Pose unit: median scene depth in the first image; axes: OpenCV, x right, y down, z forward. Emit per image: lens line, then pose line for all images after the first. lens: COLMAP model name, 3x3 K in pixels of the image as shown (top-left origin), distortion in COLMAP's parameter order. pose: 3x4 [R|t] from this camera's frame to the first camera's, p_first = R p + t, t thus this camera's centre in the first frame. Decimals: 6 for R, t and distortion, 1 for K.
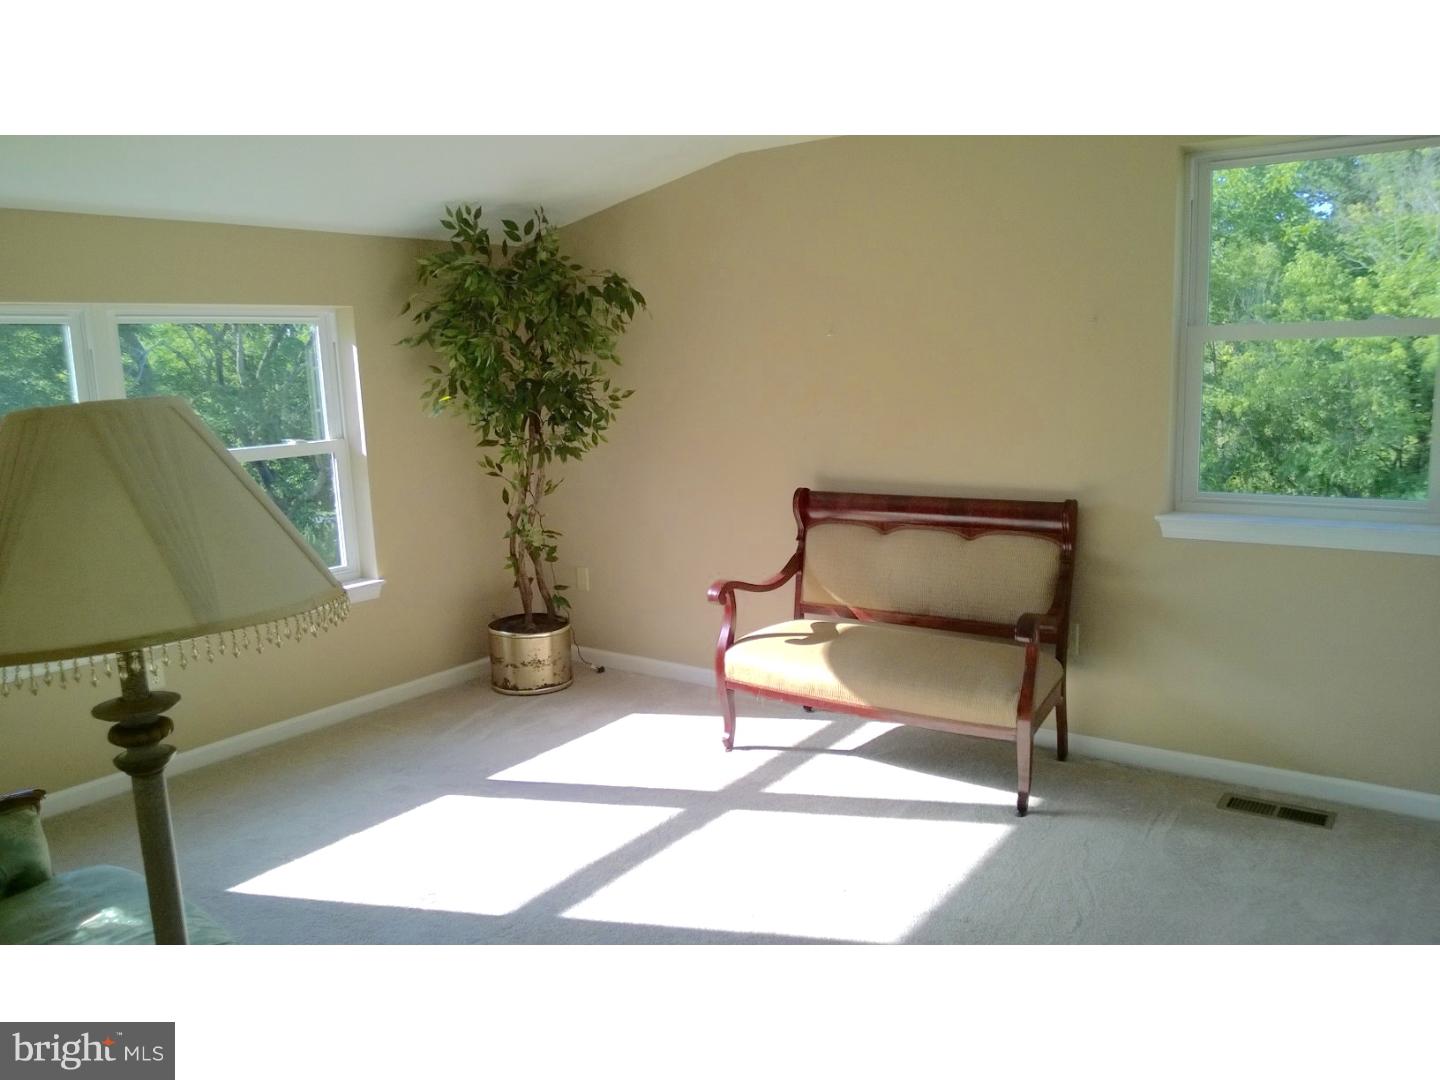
lens RADIAL K [[1106.0, 0, 720.0], [0, 1106.0, 540.0], [0, 0, 1]] dist [0.004191, 0.000684]
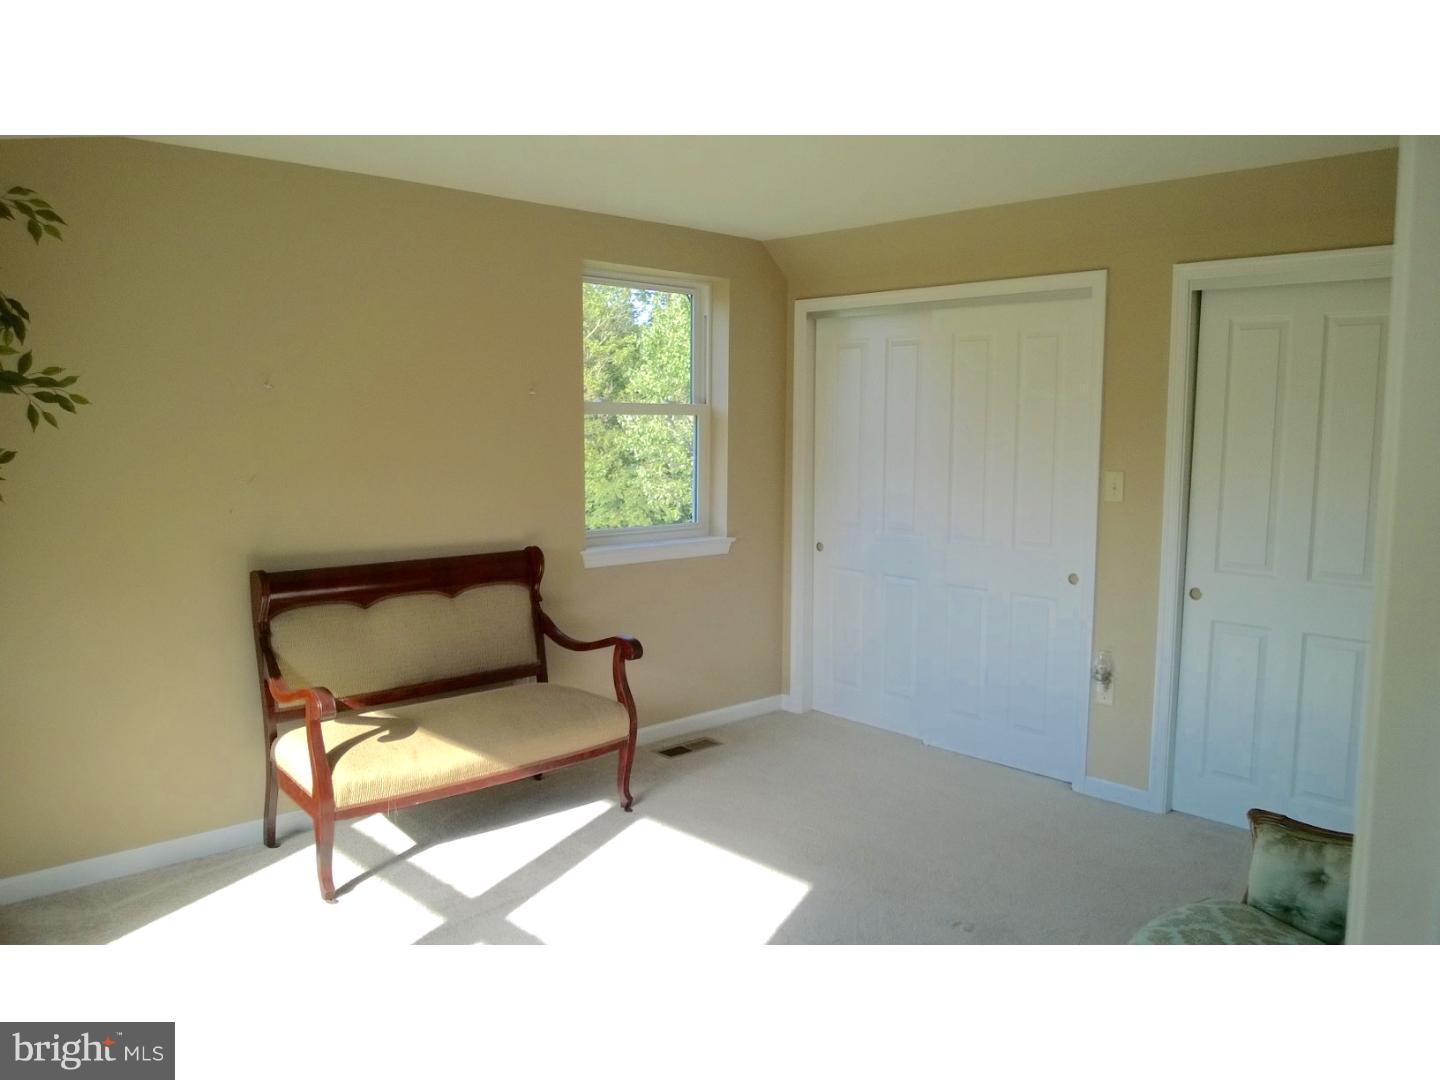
lens RADIAL K [[1106.0, 0, 720.0], [0, 1106.0, 540.0], [0, 0, 1]] dist [0.004191, 0.000684]
pose [[0.171953, -0.071798, 0.982485, -0.718256], [0.149864, 0.987638, 0.045946, -0.061370], [-0.973639, 0.139339, 0.180587, 0.566863]]
